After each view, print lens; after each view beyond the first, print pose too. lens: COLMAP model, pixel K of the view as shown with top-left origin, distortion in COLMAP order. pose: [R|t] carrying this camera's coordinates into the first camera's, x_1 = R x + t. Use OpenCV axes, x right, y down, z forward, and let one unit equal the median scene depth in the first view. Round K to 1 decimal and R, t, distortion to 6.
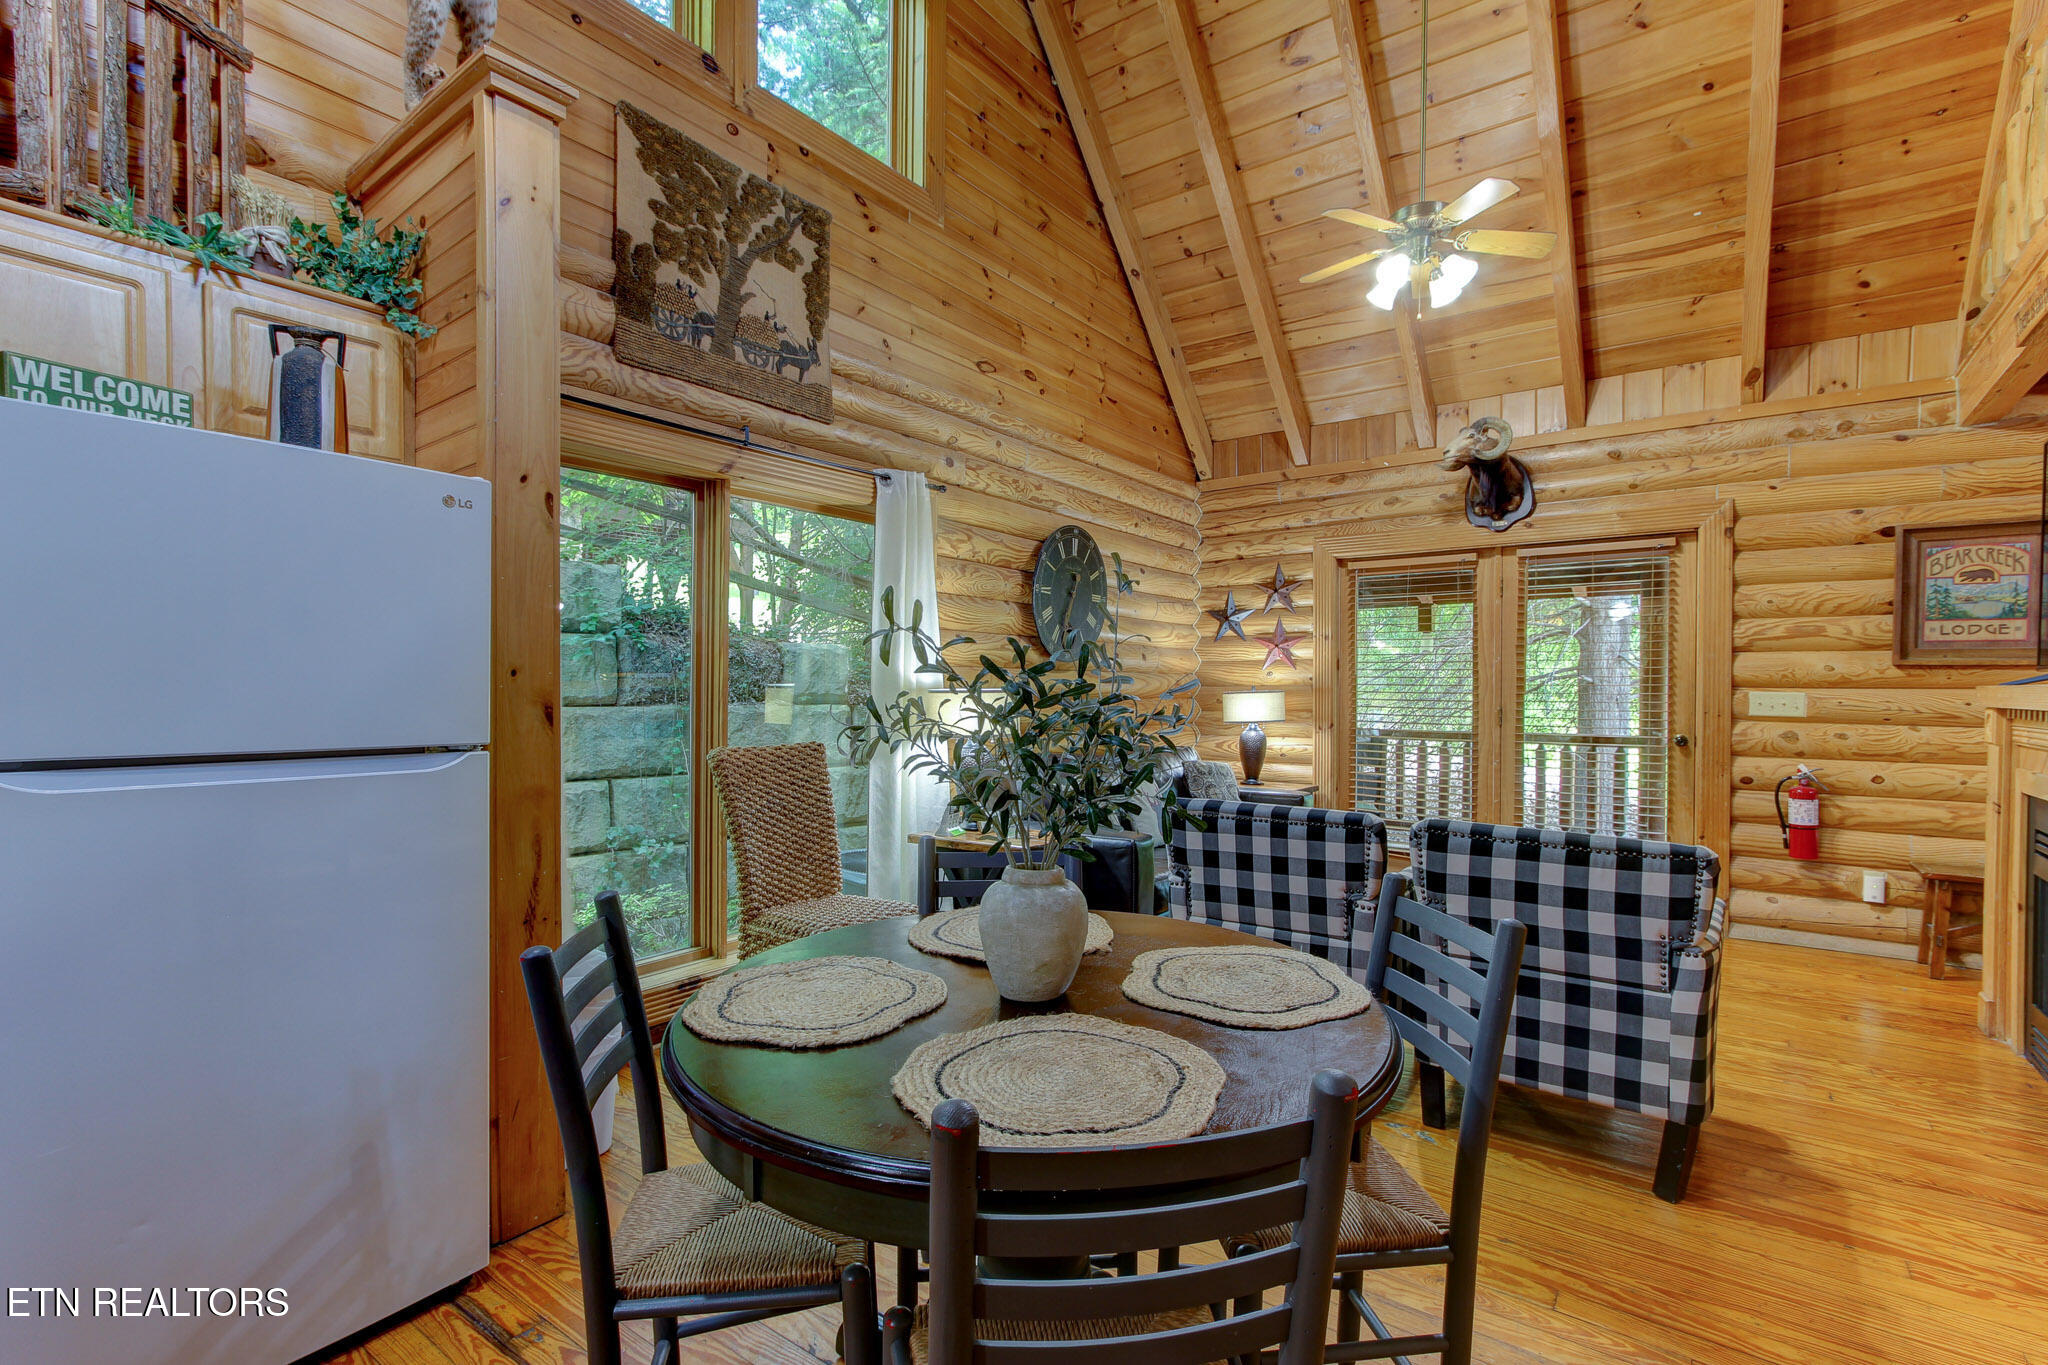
lens RADIAL K [[937.6, 0, 1027.8], [0, 937.6, 694.2], [0, 0, 1]] dist [-0.004057, 0.004907]
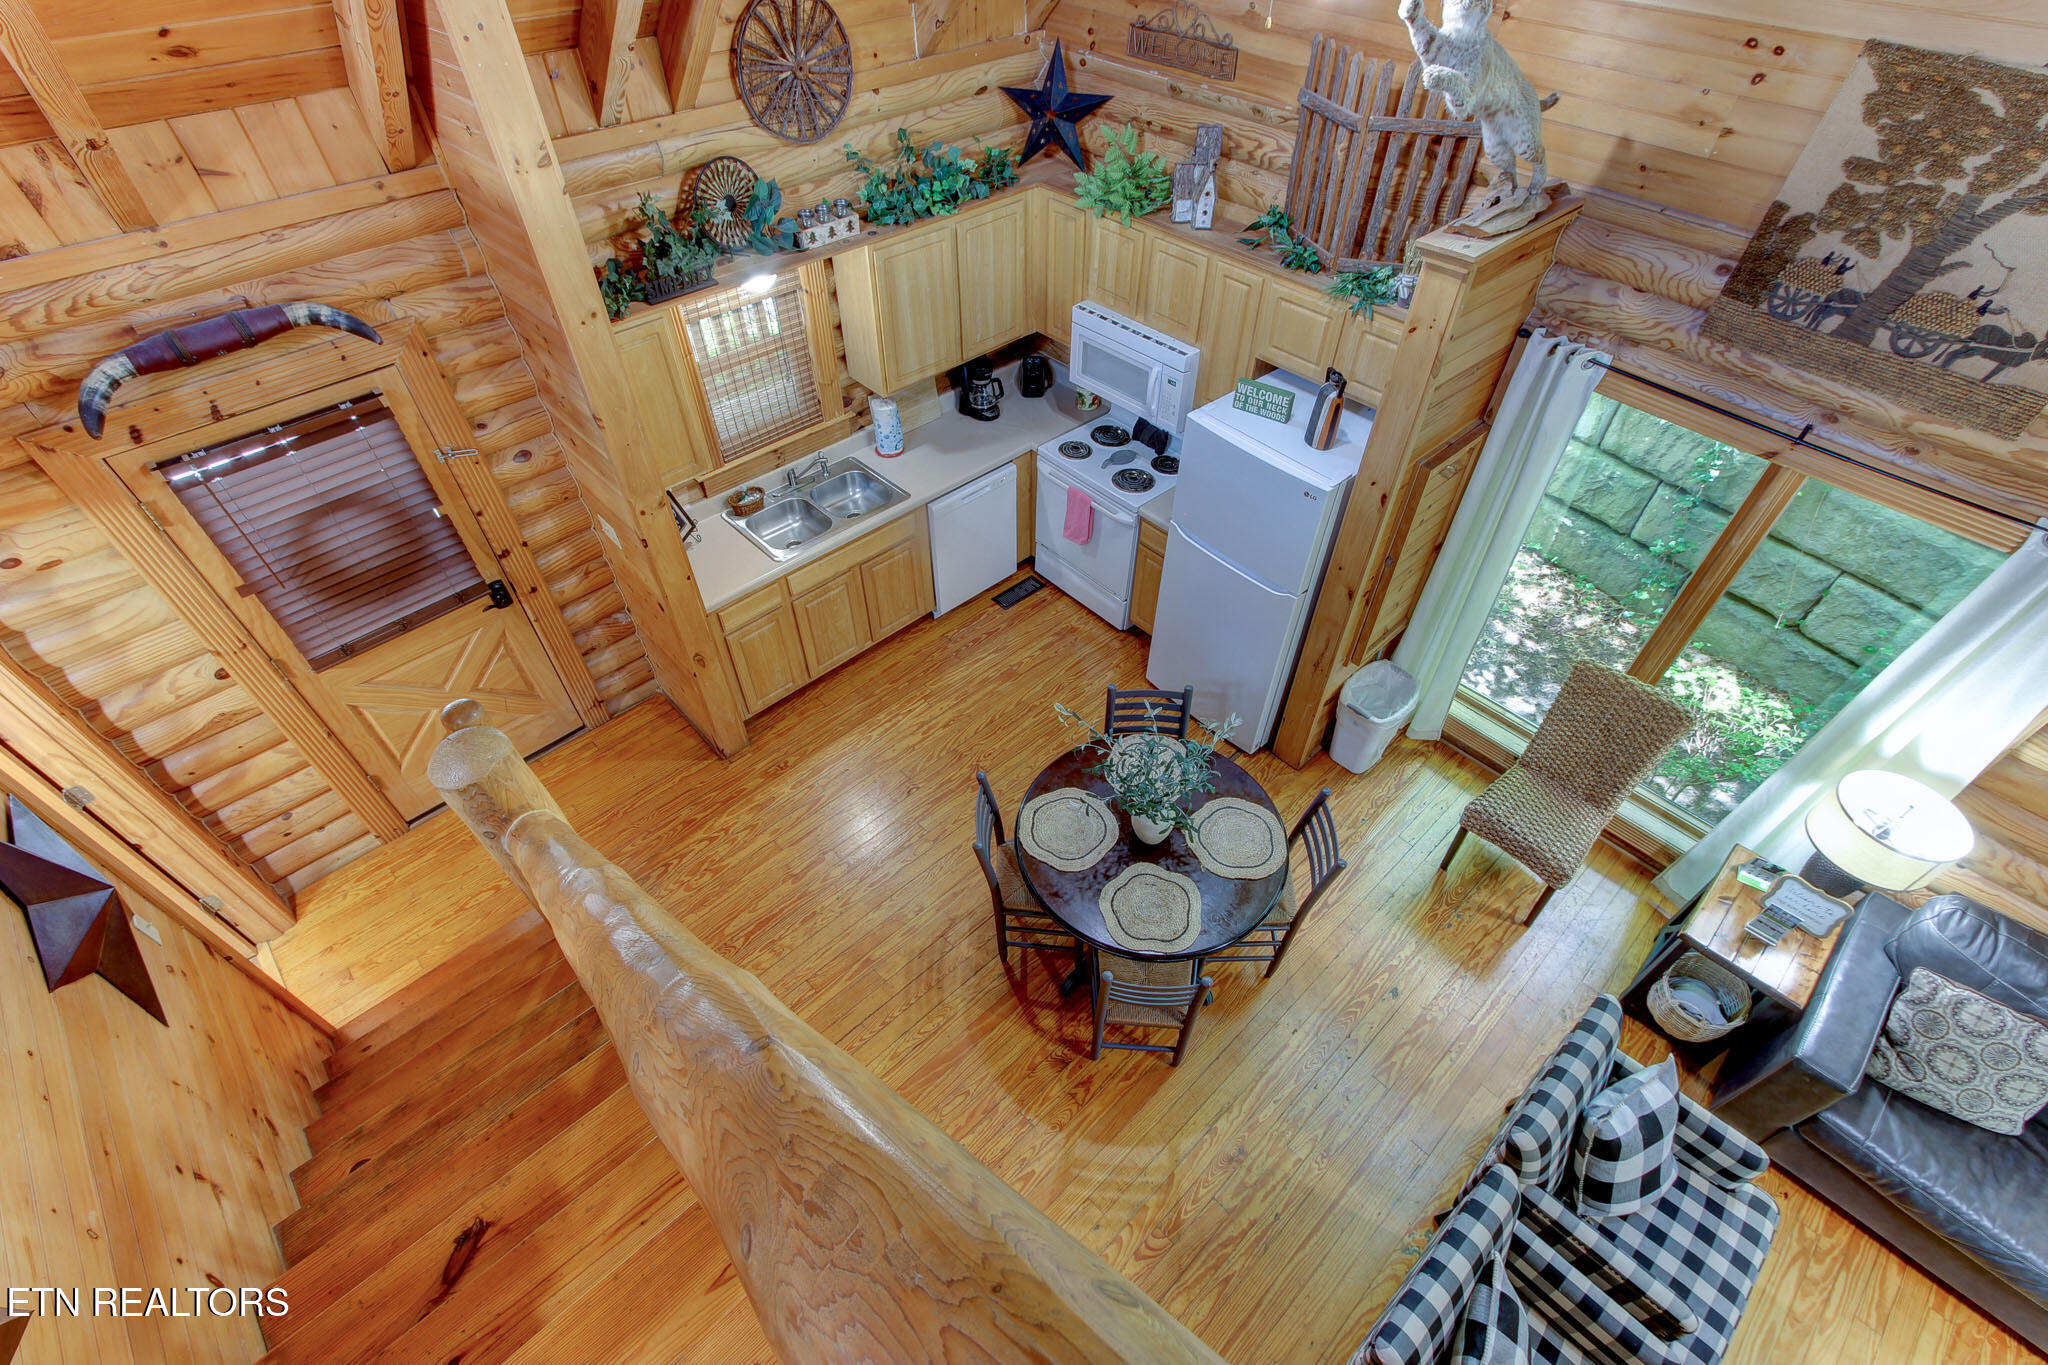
lens RADIAL K [[937.6, 0, 1027.5], [0, 937.6, 702.3], [0, 0, 1]] dist [-0.004057, 0.004907]
pose [[-0.180285, 0.716658, -0.673720, 0.551456], [-0.018241, 0.682389, 0.730761, -0.642257], [0.983445, 0.144035, -0.109952, 0.327640]]
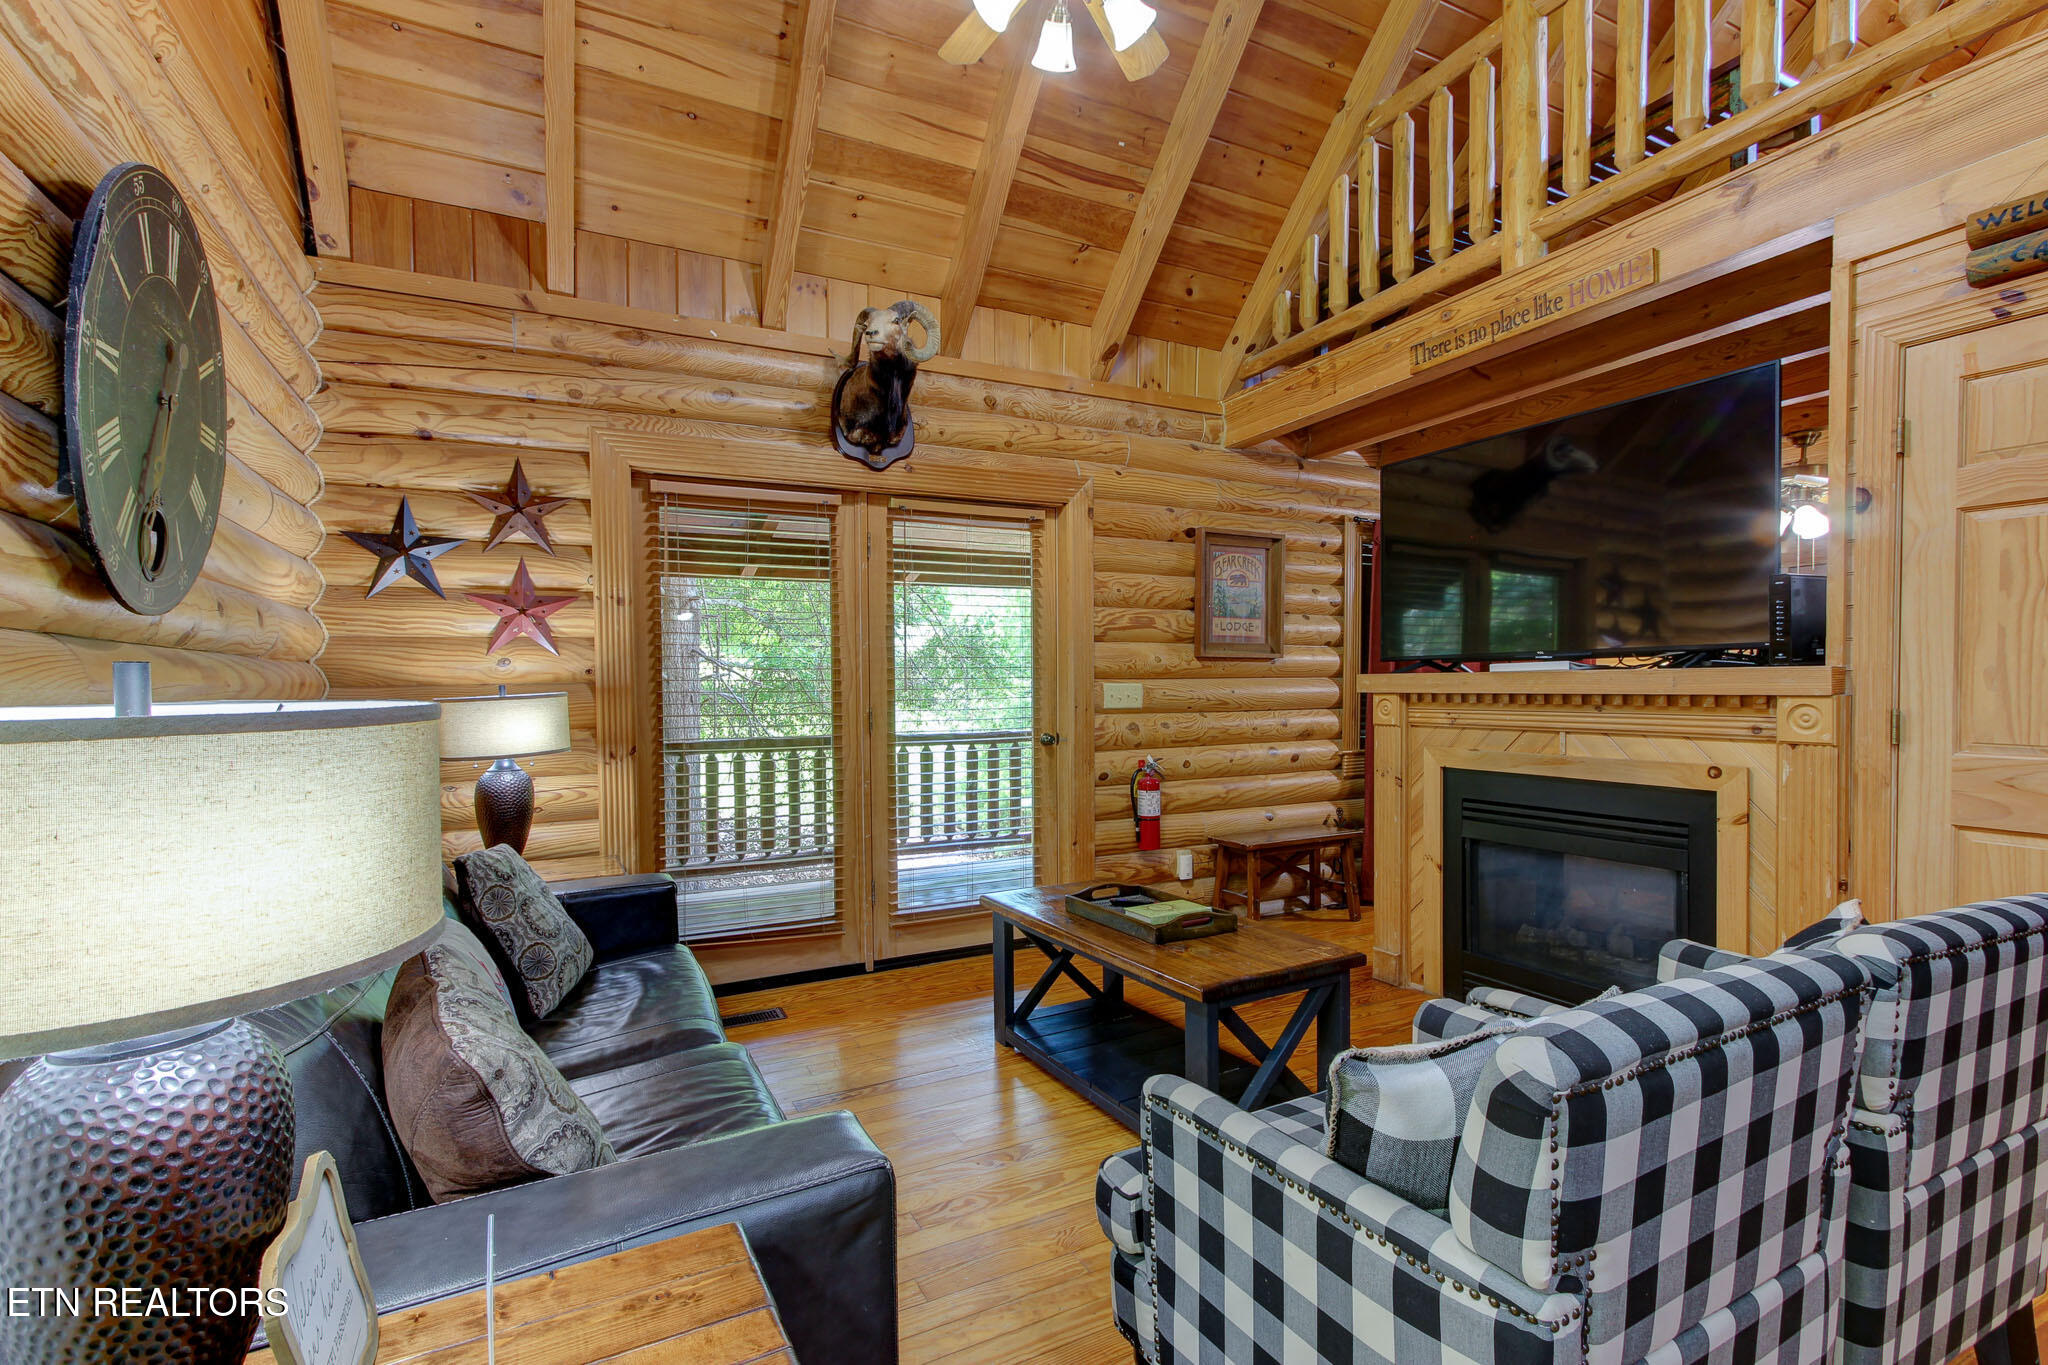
lens RADIAL K [[937.6, 0, 1049.9], [0, 937.6, 702.3], [0, 0, 1]] dist [-0.004057, 0.004907]
pose [[0.444157, -0.029697, 0.895457, -0.132867], [0.019816, 0.999532, 0.023320, -0.008033], [-0.895730, 0.007386, 0.444537, 0.732136]]
